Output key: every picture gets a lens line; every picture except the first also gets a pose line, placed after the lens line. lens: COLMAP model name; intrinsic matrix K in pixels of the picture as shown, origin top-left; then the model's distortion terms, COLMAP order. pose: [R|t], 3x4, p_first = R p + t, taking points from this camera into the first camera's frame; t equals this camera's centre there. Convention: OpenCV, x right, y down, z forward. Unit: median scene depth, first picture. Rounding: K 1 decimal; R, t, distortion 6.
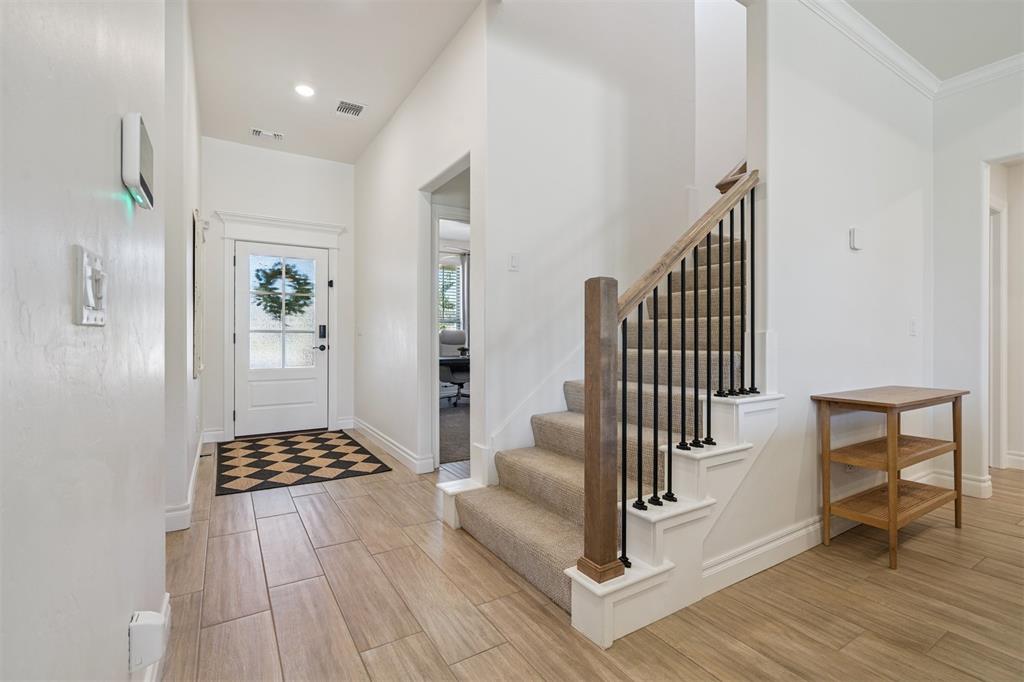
lens RADIAL K [[461.9, 0, 511.5], [0, 461.9, 336.5], [0, 0, 1]] dist [-0.000256, 0.000141]
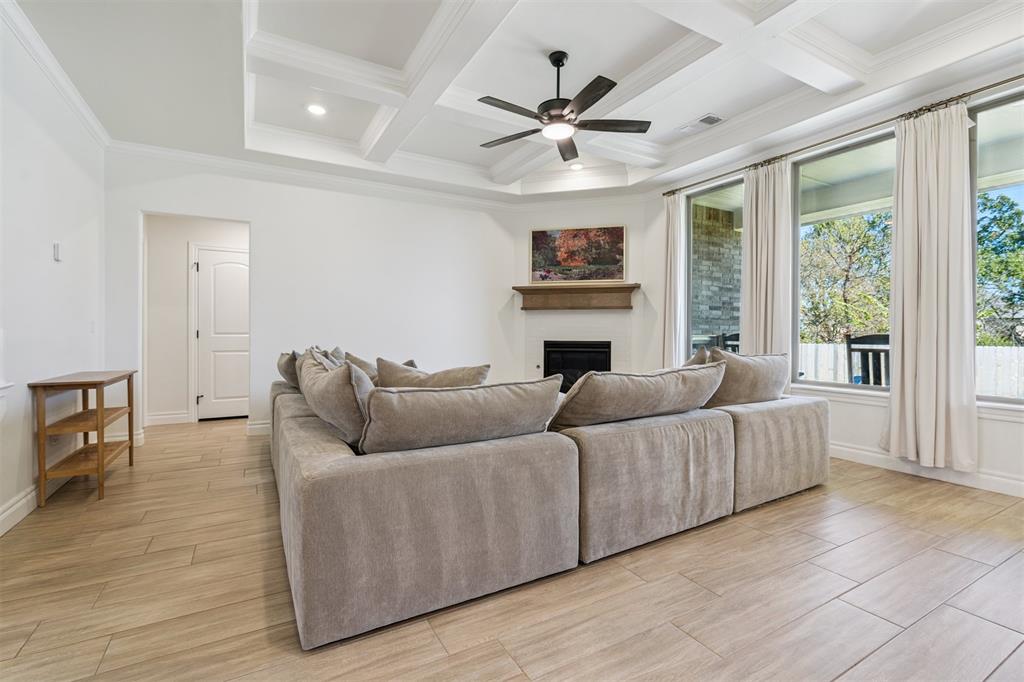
lens RADIAL K [[466.1, 0, 514.7], [0, 466.1, 338.3], [0, 0, 1]] dist [-0.004194, 0.000000]
pose [[0.033500, -0.005128, 0.999426, -0.460140], [-0.003708, 0.999979, 0.005255, 0.004052], [-0.999432, -0.003882, 0.033481, -0.254320]]
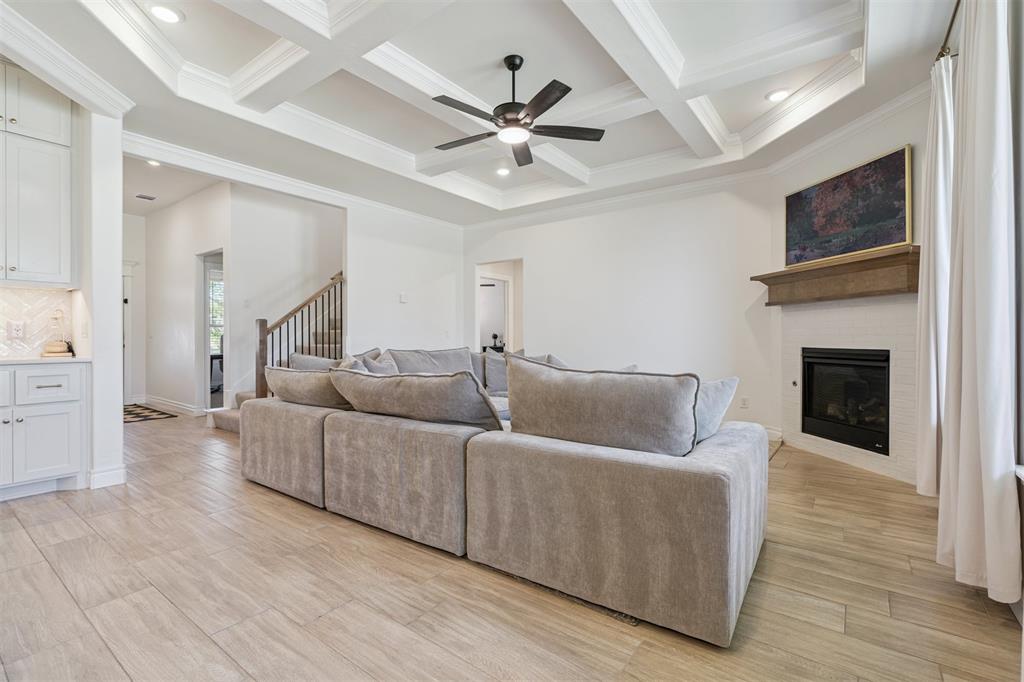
lens RADIAL K [[467.5, 0, 512.0], [0, 467.5, 341.0], [0, 0, 1]] dist [-0.002082, -0.000186]
pose [[0.930979, -0.001979, 0.365068, 0.394770], [-0.001051, 0.999967, 0.008101, -0.008010], [-0.365072, -0.007925, 0.930946, -1.593513]]
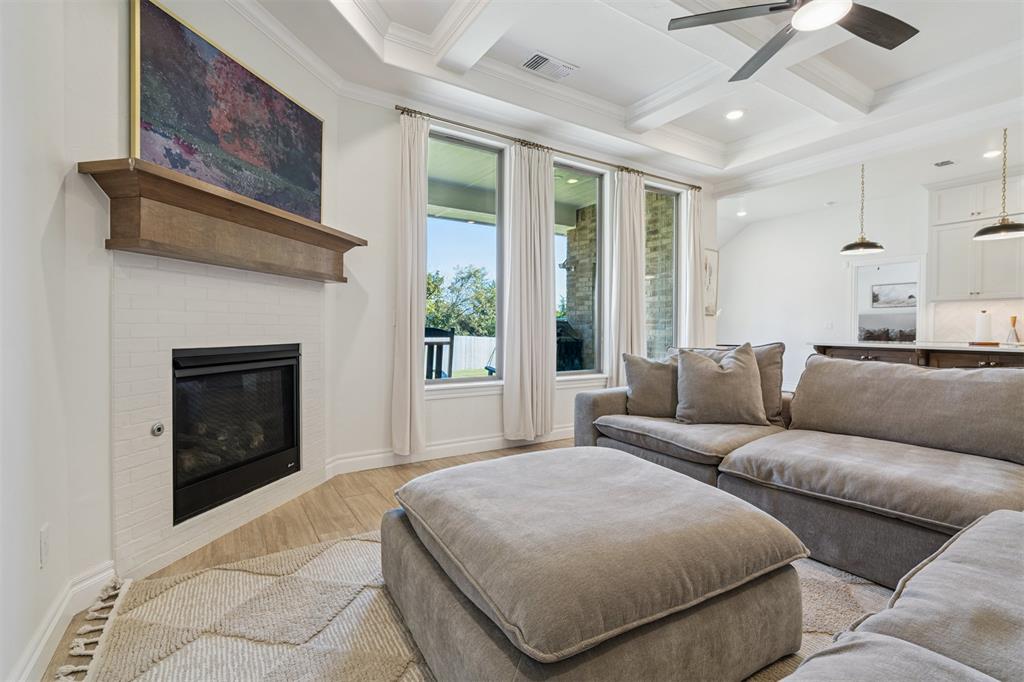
lens RADIAL K [[465.5, 0, 512.0], [0, 465.5, 331.7], [0, 0, 1]] dist [-0.001025, 0.000066]
pose [[-0.999981, -0.000526, -0.006195, 1.466556], [-0.000568, 0.999976, 0.006897, -0.008344], [0.006191, 0.006900, -0.999957, 0.524965]]
